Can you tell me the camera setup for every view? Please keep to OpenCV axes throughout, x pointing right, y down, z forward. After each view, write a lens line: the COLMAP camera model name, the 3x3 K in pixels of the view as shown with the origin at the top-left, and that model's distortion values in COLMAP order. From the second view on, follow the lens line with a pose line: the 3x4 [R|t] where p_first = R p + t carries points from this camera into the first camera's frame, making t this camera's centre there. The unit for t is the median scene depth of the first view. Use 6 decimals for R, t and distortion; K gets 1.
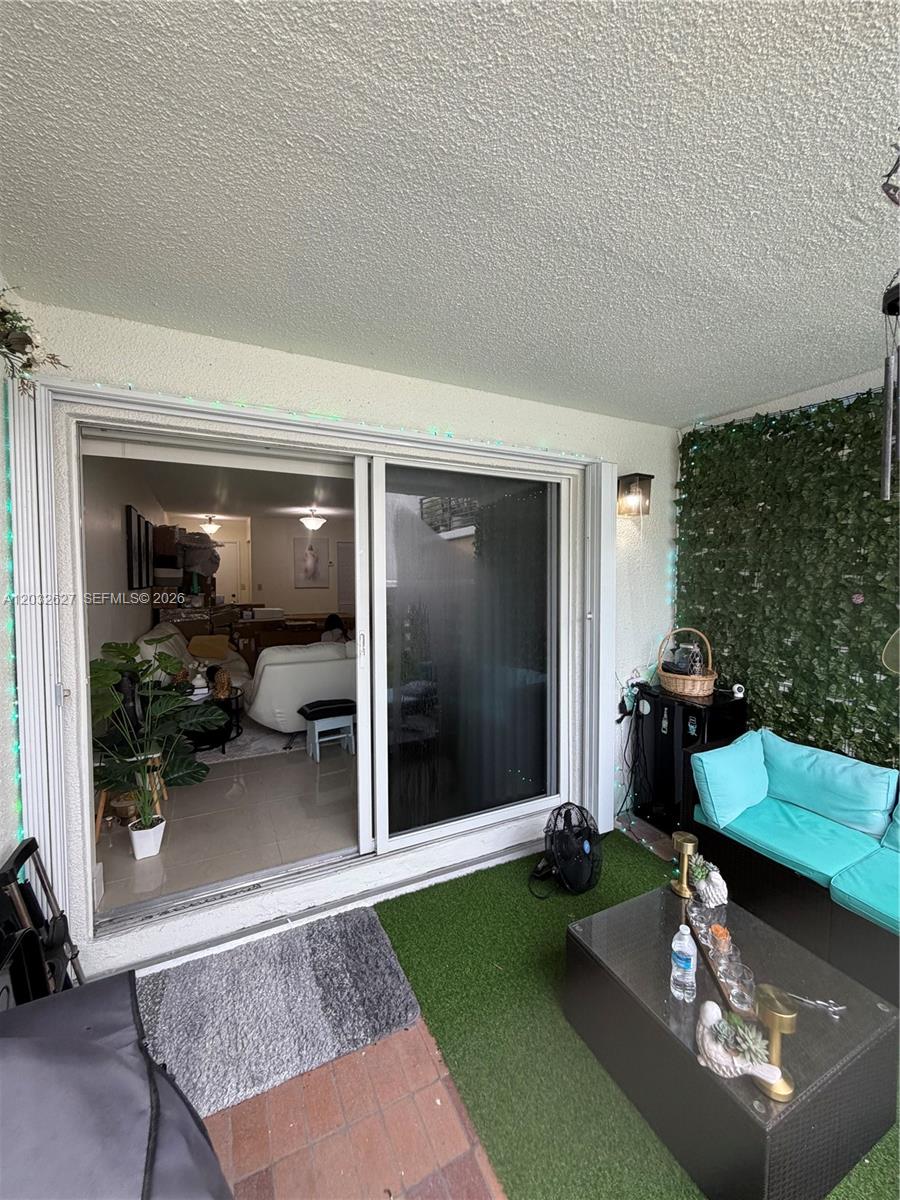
lens RADIAL K [[477.2, 0, 451.2], [0, 477.2, 595.5], [0, 0, 1]] dist [0.001023, -0.000467]
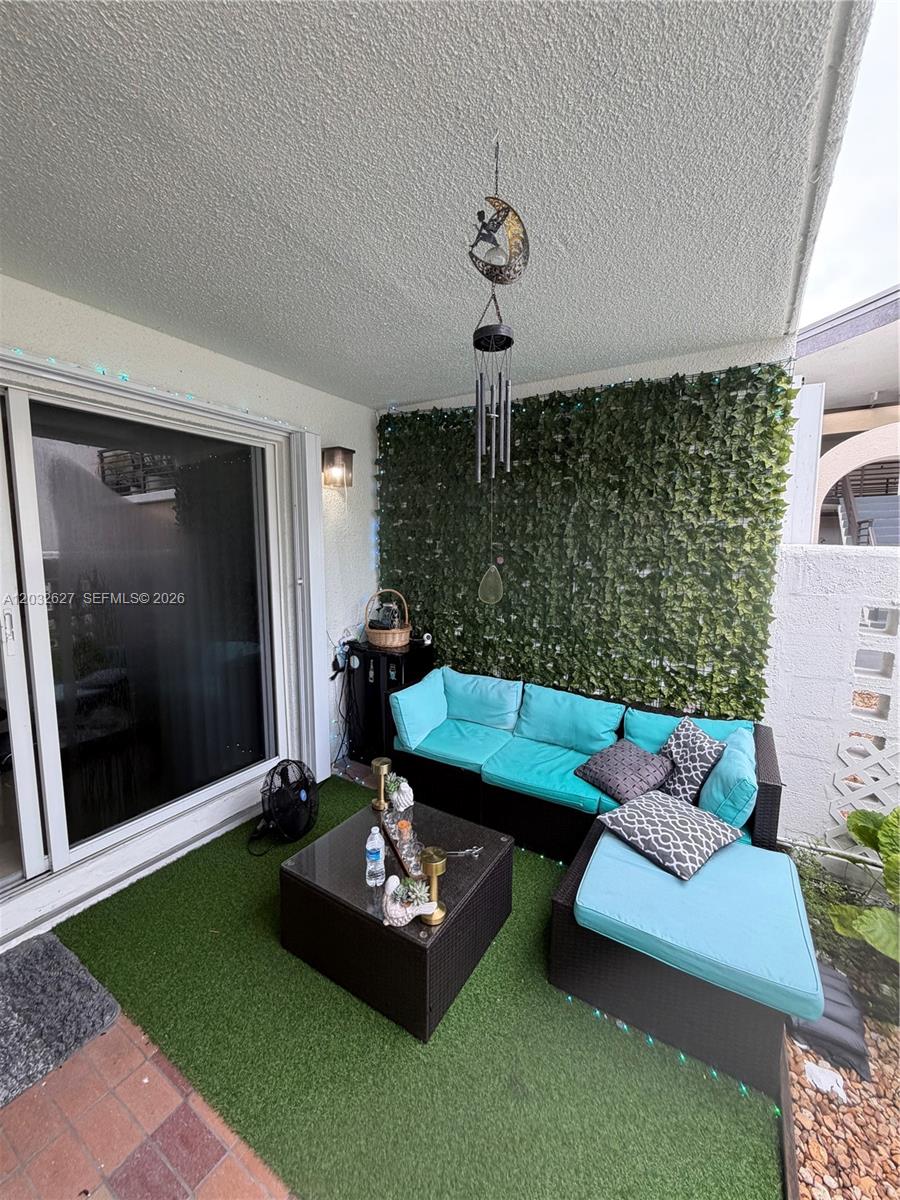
lens RADIAL K [[477.2, 0, 449.9], [0, 477.2, 595.6], [0, 0, 1]] dist [0.001023, -0.000467]
pose [[0.850343, -0.053271, 0.523525, 0.024772], [0.022315, 0.997618, 0.065267, 0.014376], [-0.525755, -0.043816, 0.849507, -0.062697]]
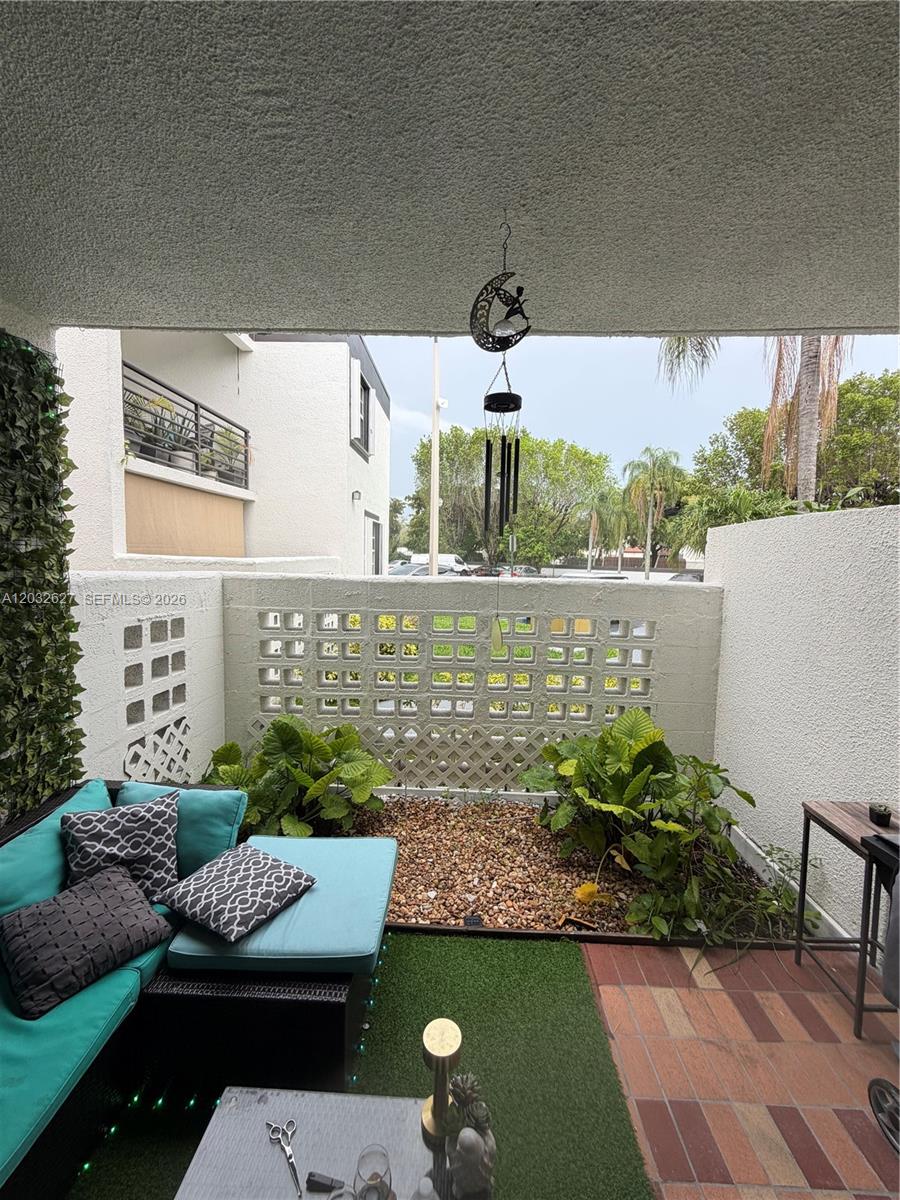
lens RADIAL K [[477.2, 0, 451.4], [0, 477.2, 595.2], [0, 0, 1]] dist [0.001023, -0.000467]
pose [[-0.874813, -0.054359, 0.481401, 0.117192], [0.003601, 0.992928, 0.118664, -0.065078], [-0.484448, 0.105542, -0.868430, 0.800340]]
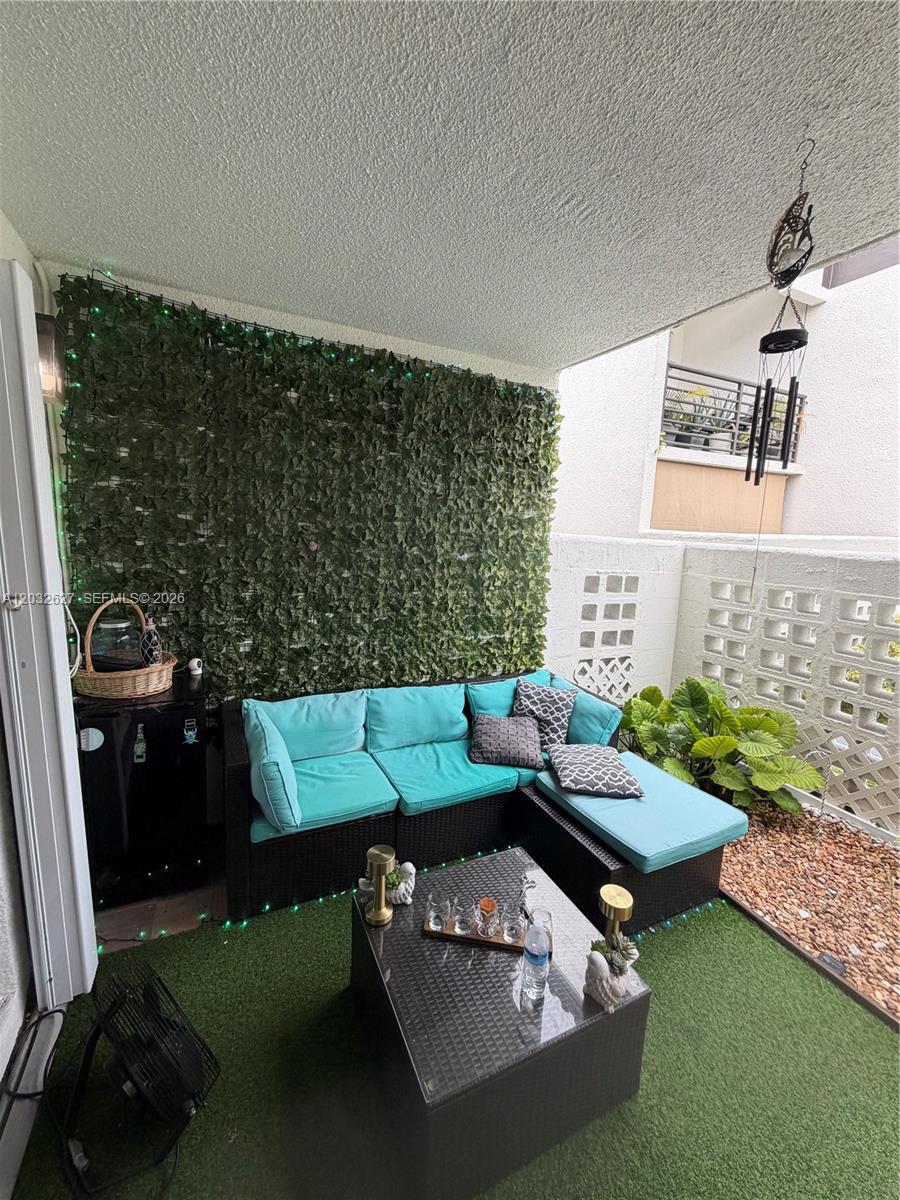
lens RADIAL K [[477.2, 0, 451.4], [0, 477.2, 594.7], [0, 0, 1]] dist [0.001023, -0.000467]
pose [[0.018320, -0.142022, 0.989694, -0.181700], [0.011643, 0.989823, 0.141825, -0.029986], [-0.999764, 0.008924, 0.019787, 0.639699]]
